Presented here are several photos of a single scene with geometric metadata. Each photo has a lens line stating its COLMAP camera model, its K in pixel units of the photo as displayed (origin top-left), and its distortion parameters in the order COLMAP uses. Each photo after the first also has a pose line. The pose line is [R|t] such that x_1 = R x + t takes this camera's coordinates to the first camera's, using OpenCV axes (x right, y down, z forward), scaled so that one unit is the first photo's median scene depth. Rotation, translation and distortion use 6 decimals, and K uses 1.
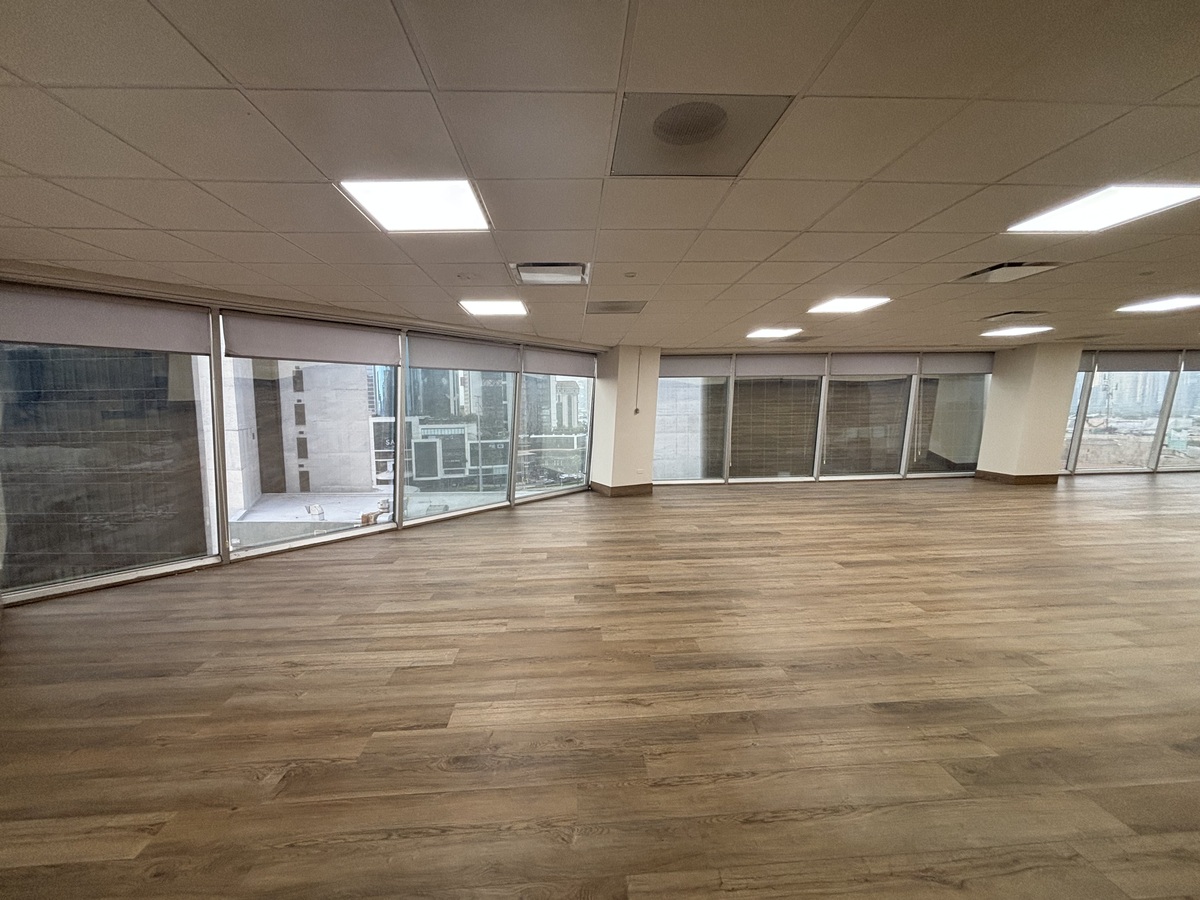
lens RADIAL K [[481.8, 0, 601.7], [0, 481.8, 451.5], [0, 0, 1]] dist [0.000922, 0.001083]
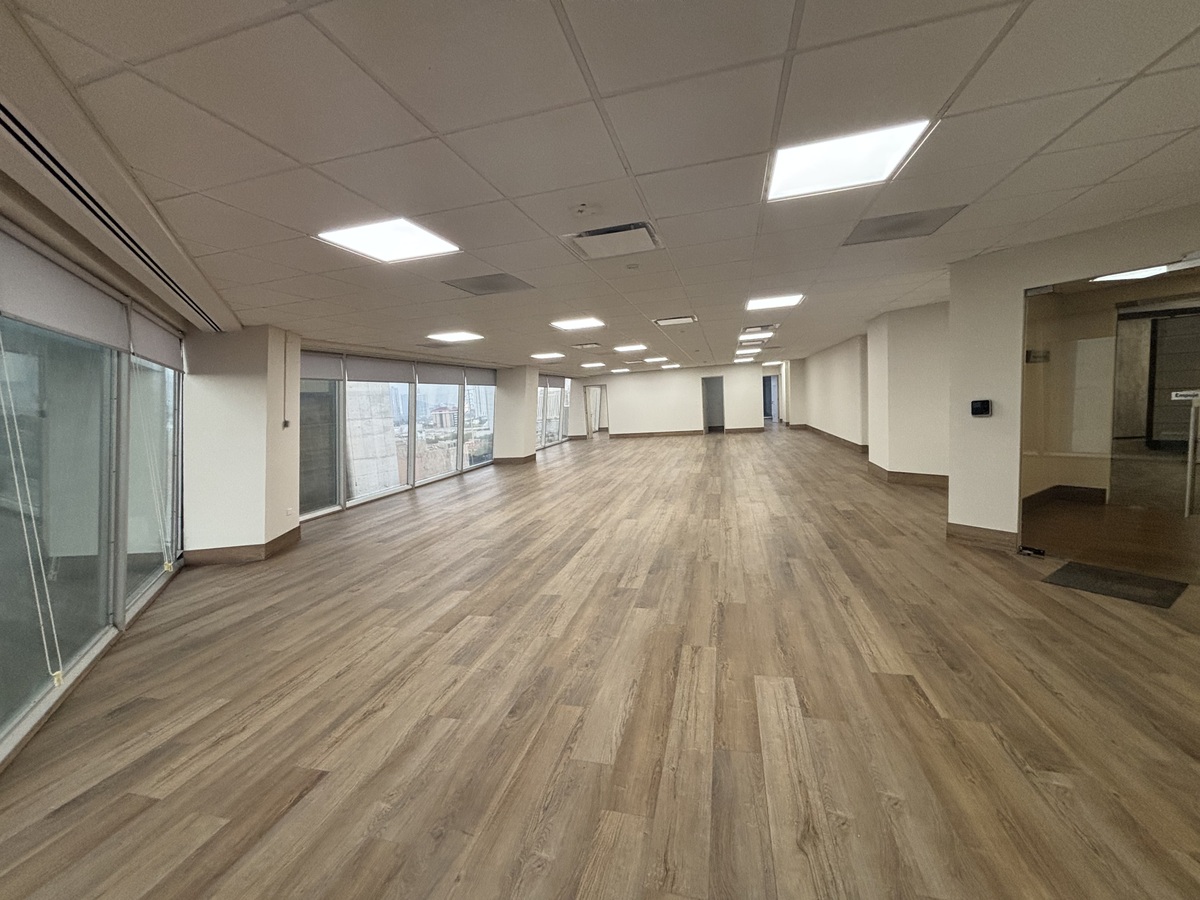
lens RADIAL K [[481.8, 0, 602.2], [0, 481.8, 447.0], [0, 0, 1]] dist [0.000922, 0.001083]
pose [[0.319935, -0.098496, 0.942306, -0.822634], [0.141554, 0.988387, 0.055252, -0.049110], [-0.936805, 0.115710, 0.330162, 0.673804]]
